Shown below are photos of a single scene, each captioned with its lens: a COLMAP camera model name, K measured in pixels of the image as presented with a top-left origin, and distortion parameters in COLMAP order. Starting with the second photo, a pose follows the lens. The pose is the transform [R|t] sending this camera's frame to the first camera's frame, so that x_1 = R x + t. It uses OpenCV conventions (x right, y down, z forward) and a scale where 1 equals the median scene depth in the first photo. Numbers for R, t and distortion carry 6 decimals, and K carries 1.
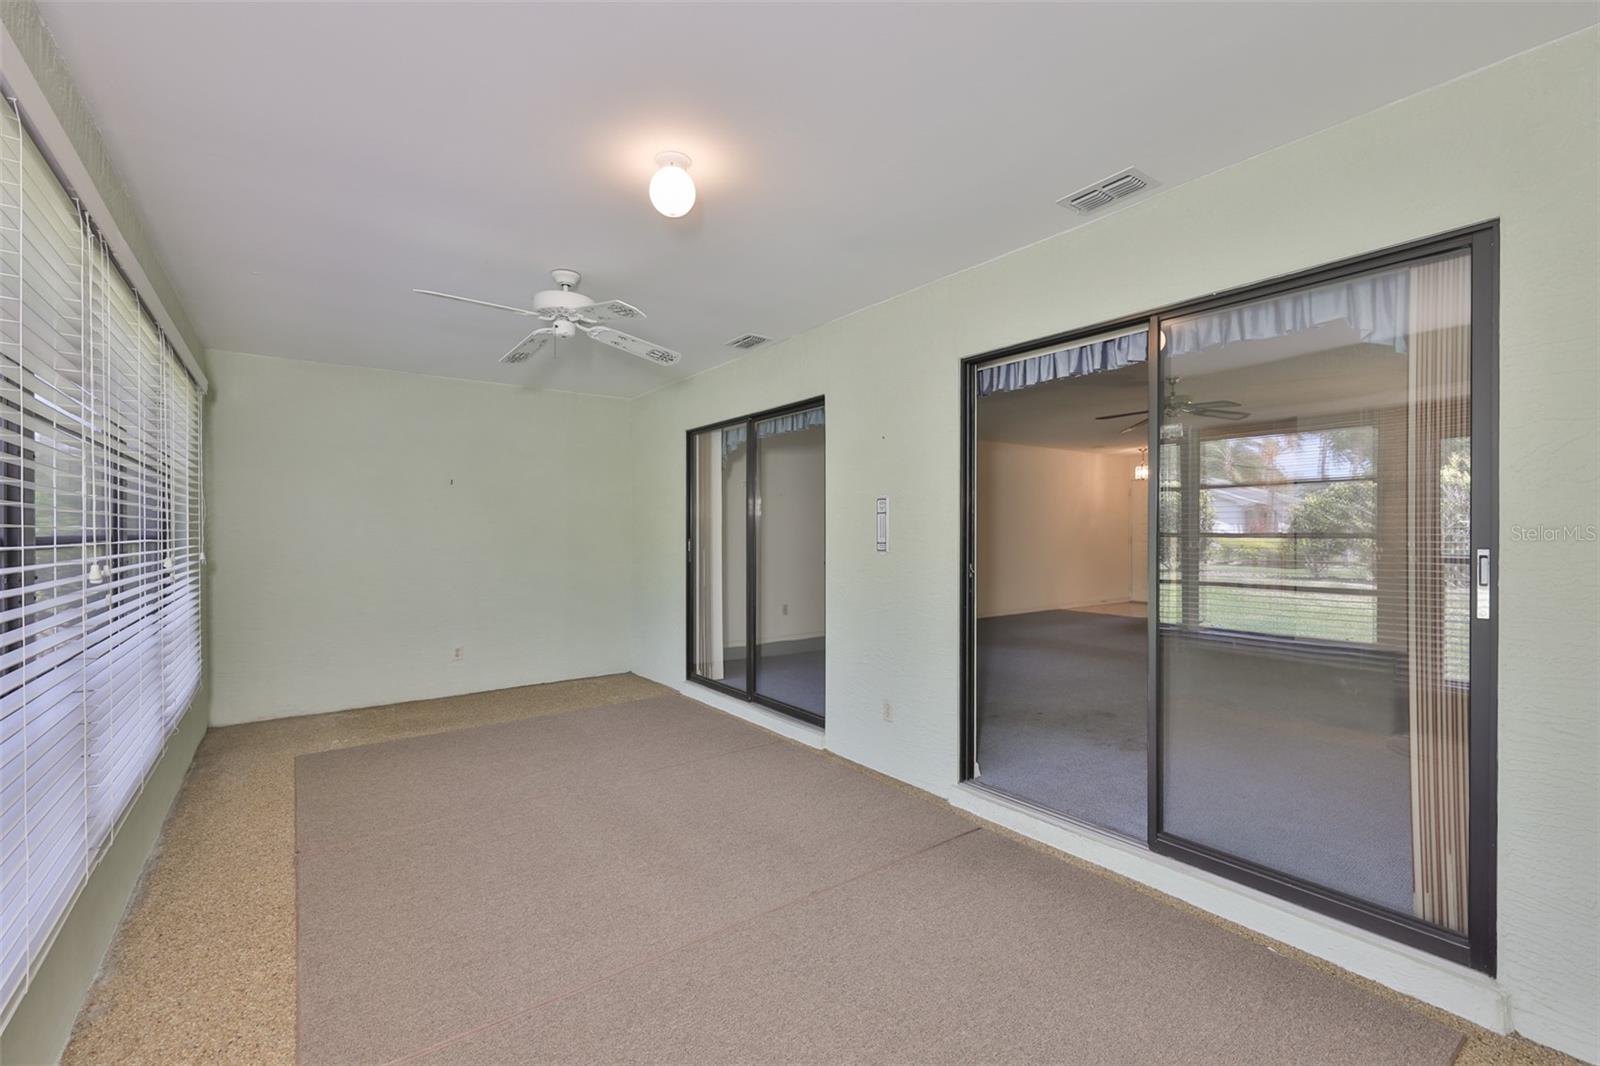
lens RADIAL K [[687.9, 0, 810.3], [0, 687.9, 533.5], [0, 0, 1]] dist [0.003661, 0.000188]
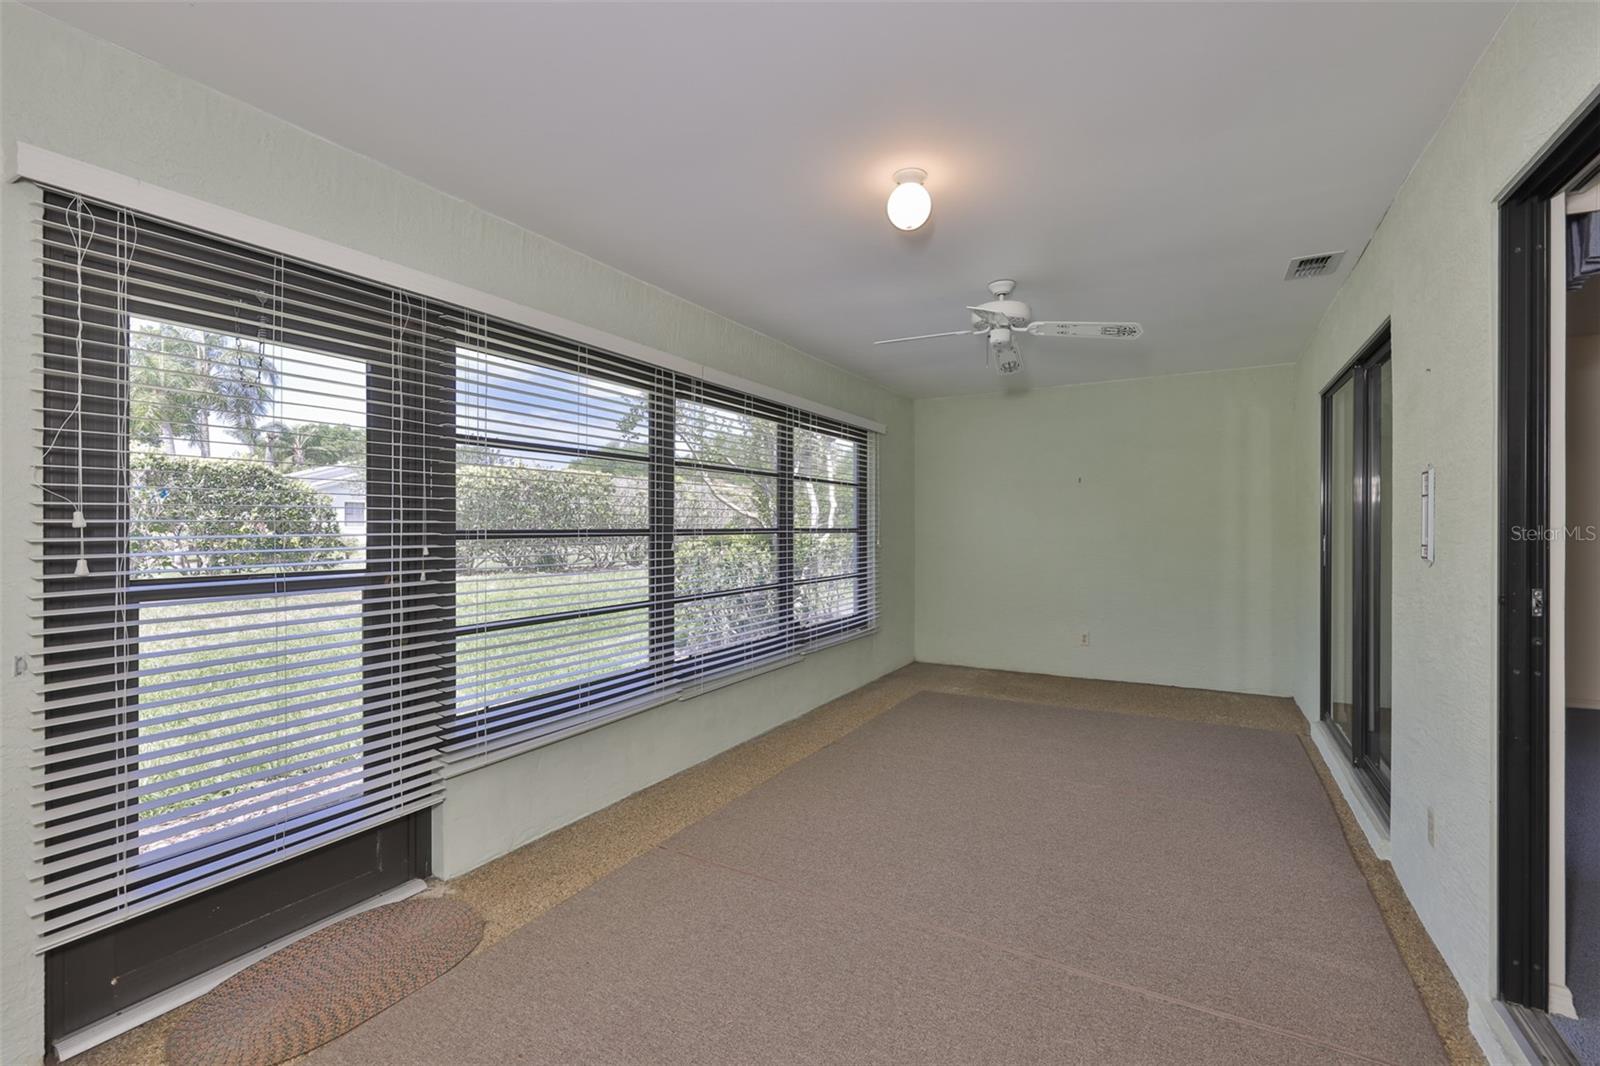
lens RADIAL K [[687.9, 0, 812.3], [0, 687.9, 528.5], [0, 0, 1]] dist [0.003661, 0.000188]
pose [[0.403315, 0.002633, -0.915058, 0.469608], [0.002404, 0.999989, 0.003937, -0.005024], [0.915058, -0.003787, 0.403304, 0.286847]]
